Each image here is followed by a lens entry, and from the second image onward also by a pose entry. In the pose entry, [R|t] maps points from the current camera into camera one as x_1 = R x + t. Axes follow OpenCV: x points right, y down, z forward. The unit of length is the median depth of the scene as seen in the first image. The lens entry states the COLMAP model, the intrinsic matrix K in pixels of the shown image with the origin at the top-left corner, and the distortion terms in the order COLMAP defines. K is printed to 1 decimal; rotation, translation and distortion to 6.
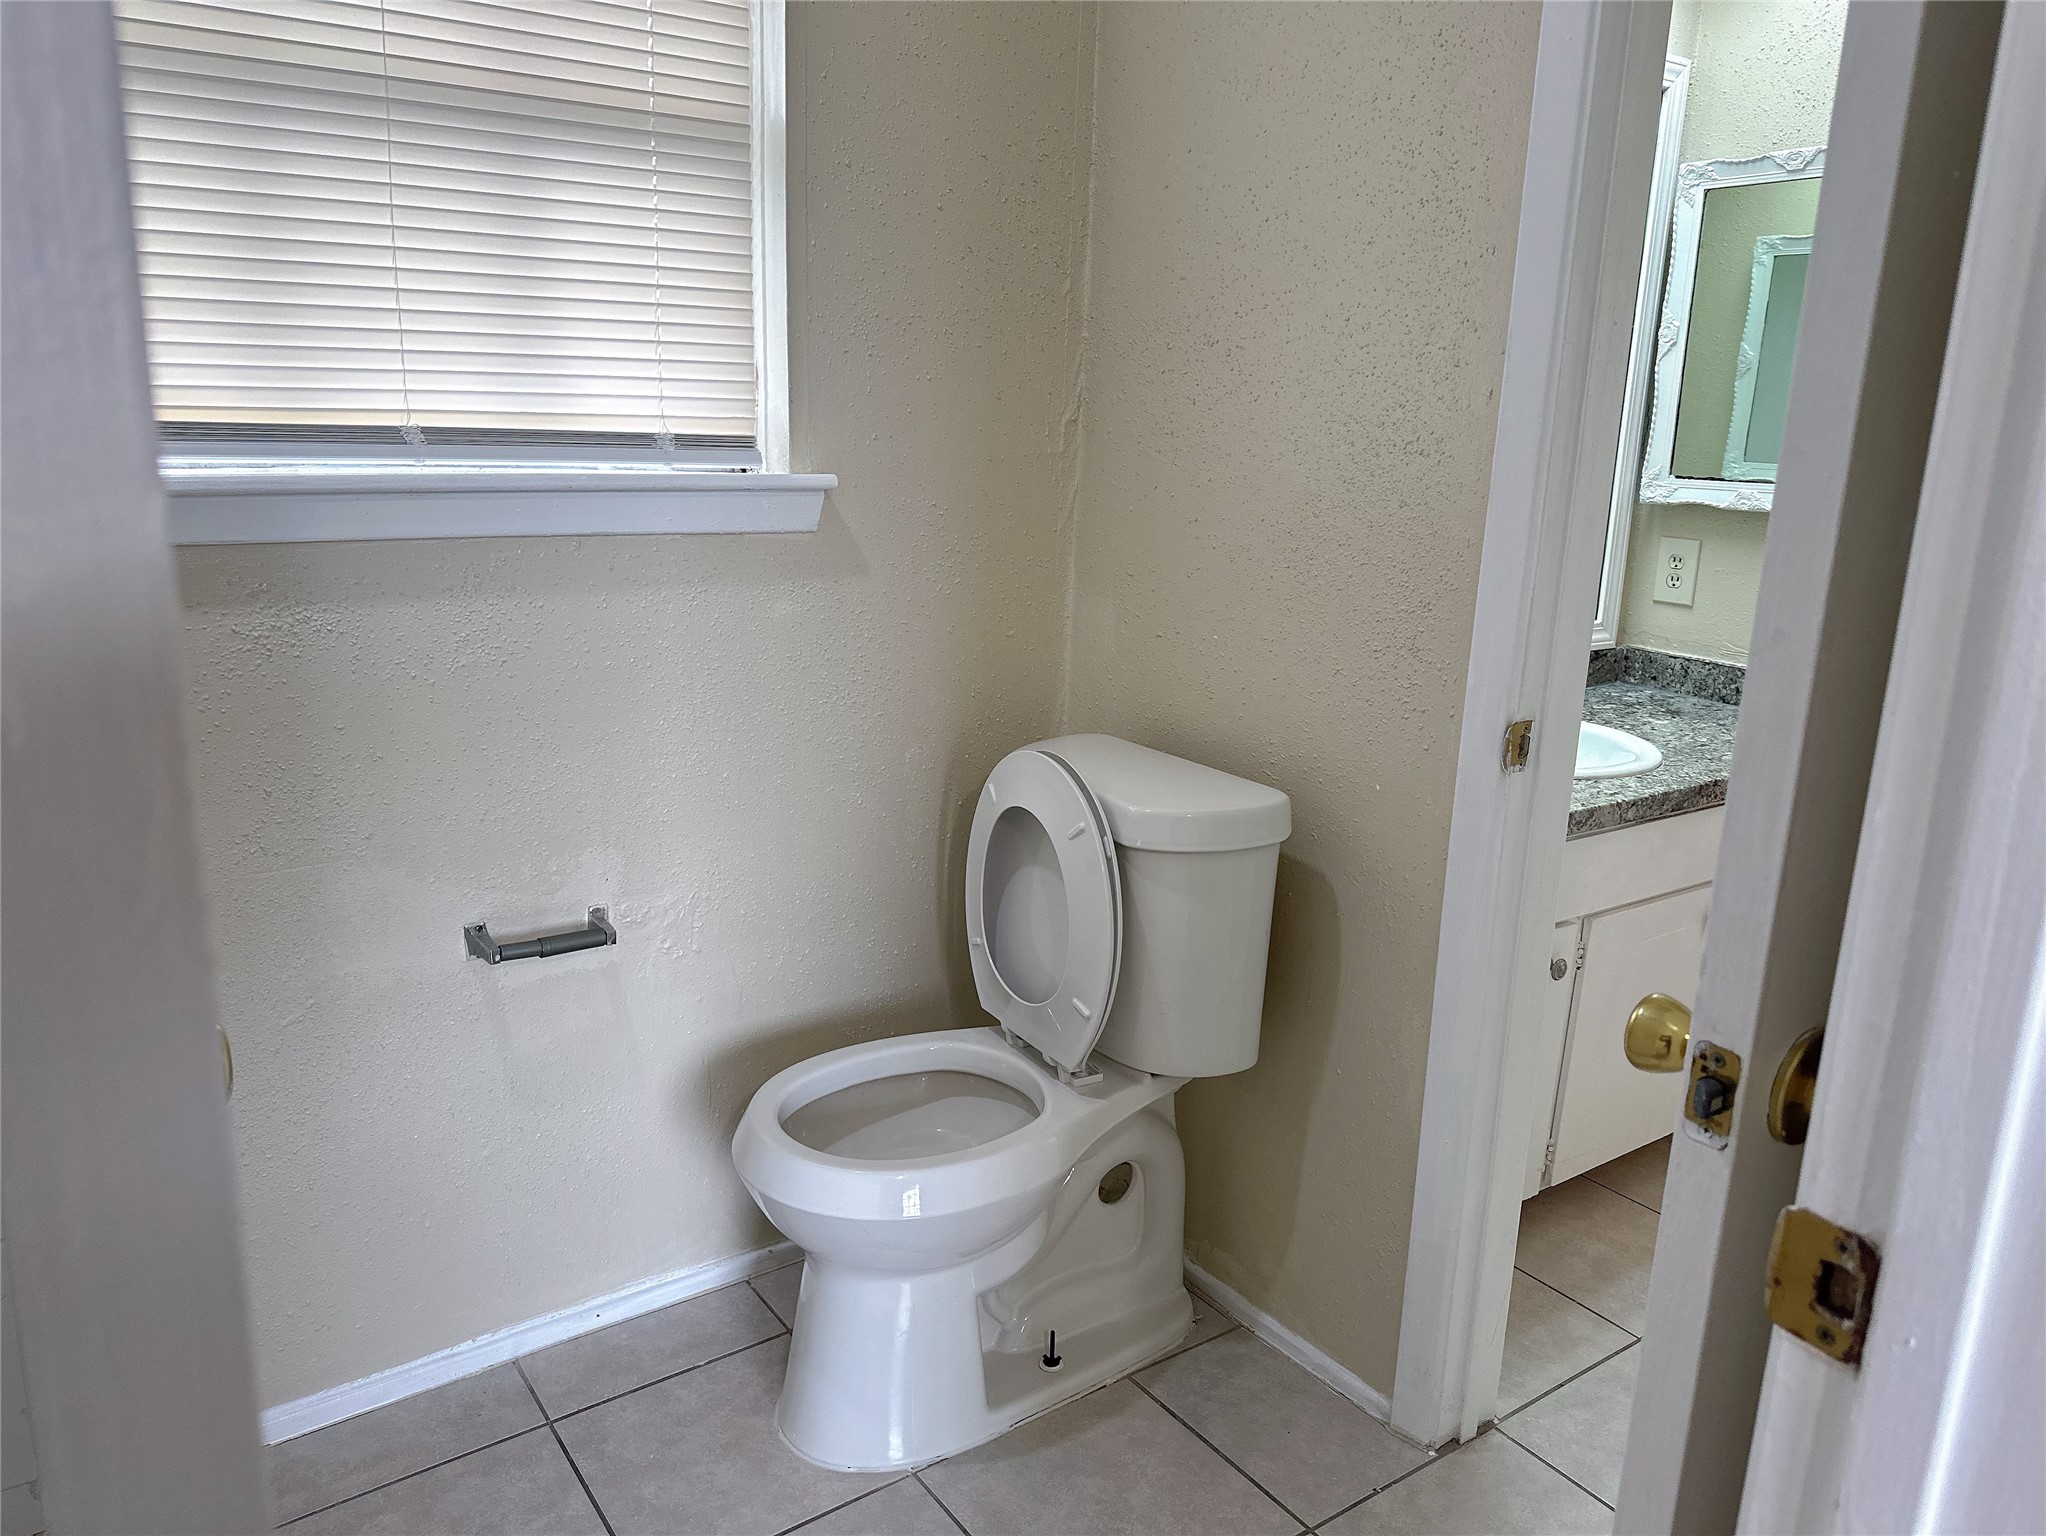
lens RADIAL K [[1462.7, 0, 1019.9], [0, 1462.7, 758.6], [0, 0, 1]] dist [0.030216, -0.015775]
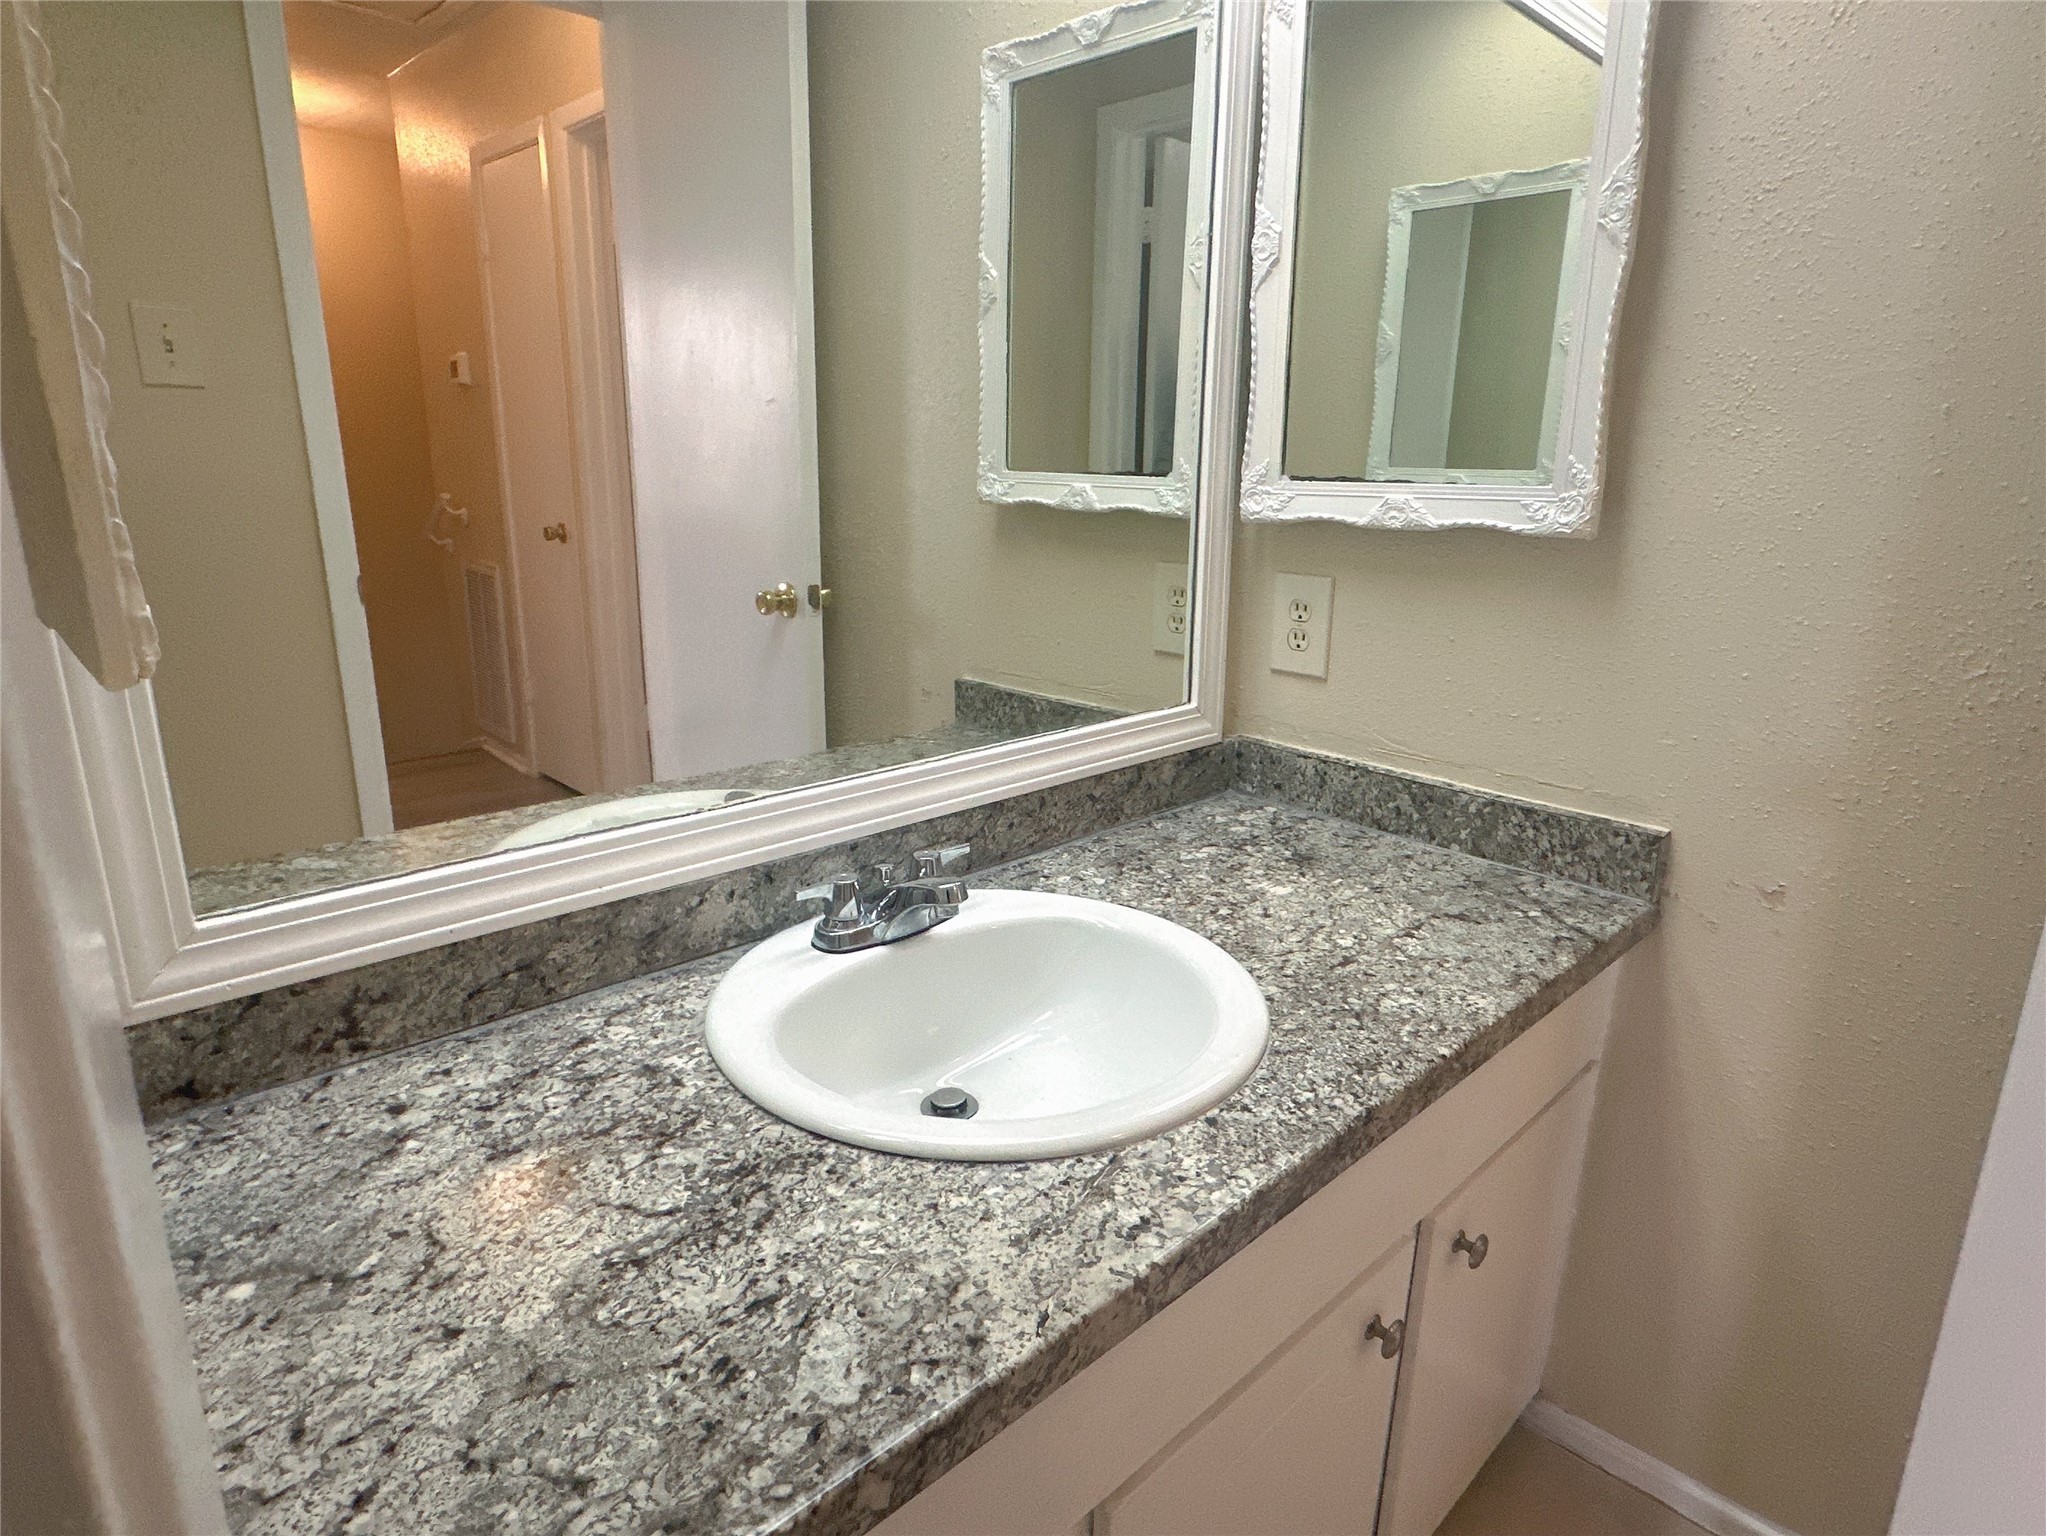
lens RADIAL K [[1137.5, 0, 1024.3], [0, 1137.5, 753.9], [0, 0, 1]] dist [0.004591, -0.001349]
pose [[0.988774, -0.059078, 0.137240, 0.256592], [0.054999, 0.997930, 0.033334, -0.095080], [-0.138925, -0.025411, 0.989977, 0.525673]]
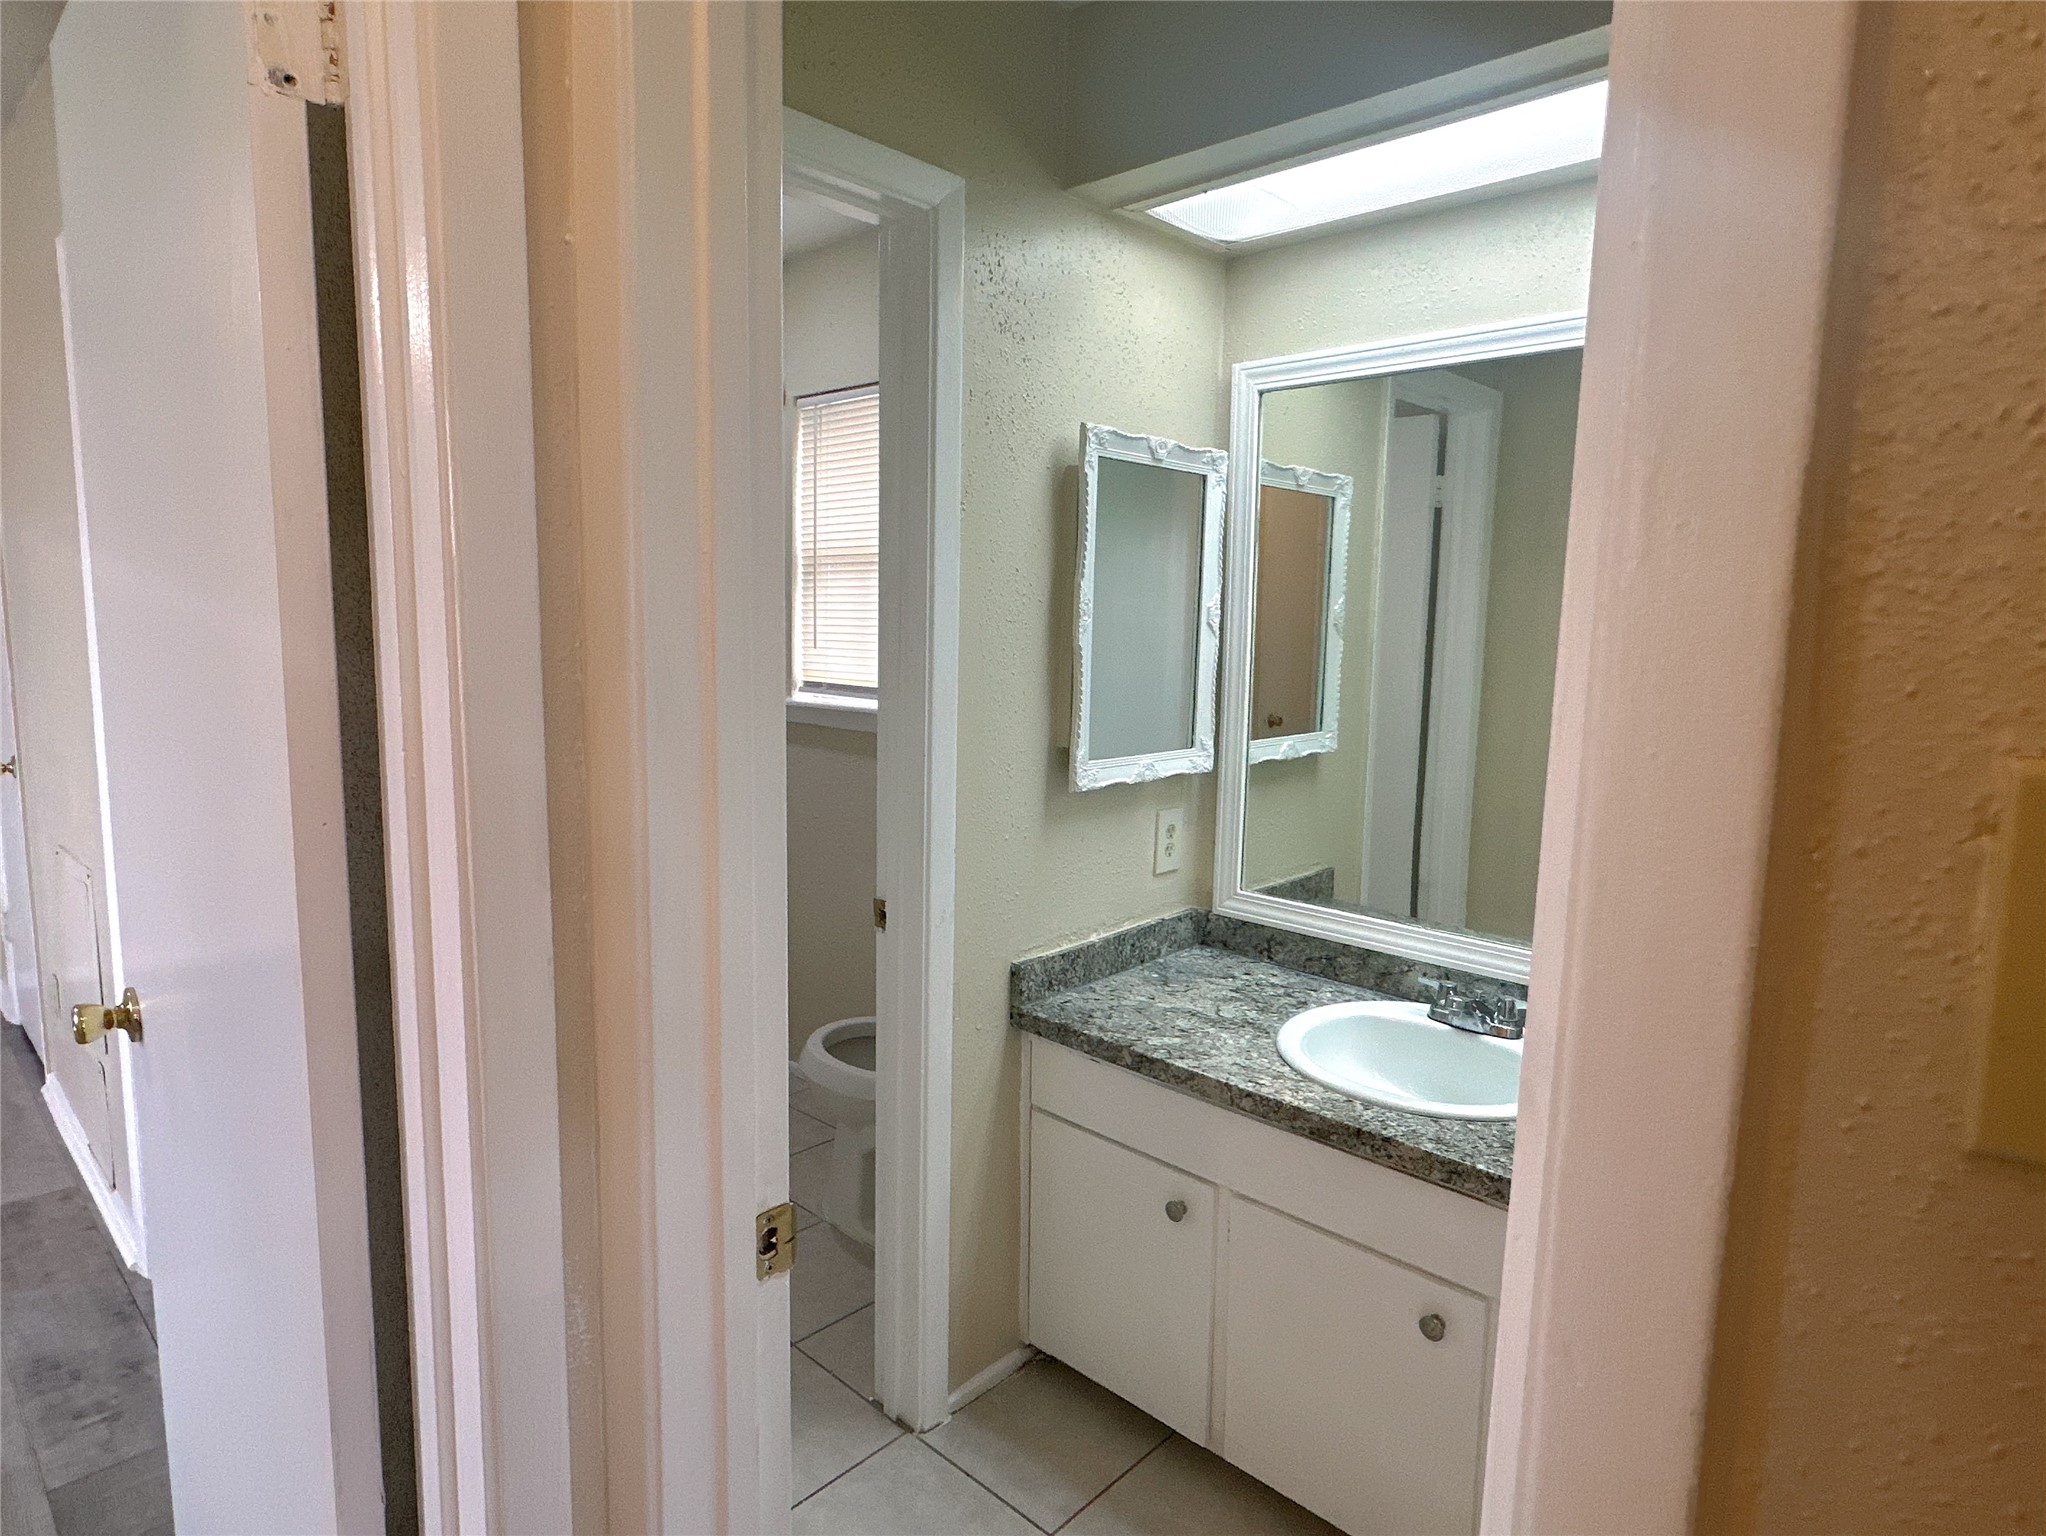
lens RADIAL K [[1137.5, 0, 1023.5], [0, 1137.5, 766.6], [0, 0, 1]] dist [0.004591, -0.001349]
pose [[0.216462, 0.101103, -0.971042, 0.850891], [-0.244603, 0.968517, 0.046314, -0.140807], [0.945153, 0.227495, 0.234377, 0.471539]]
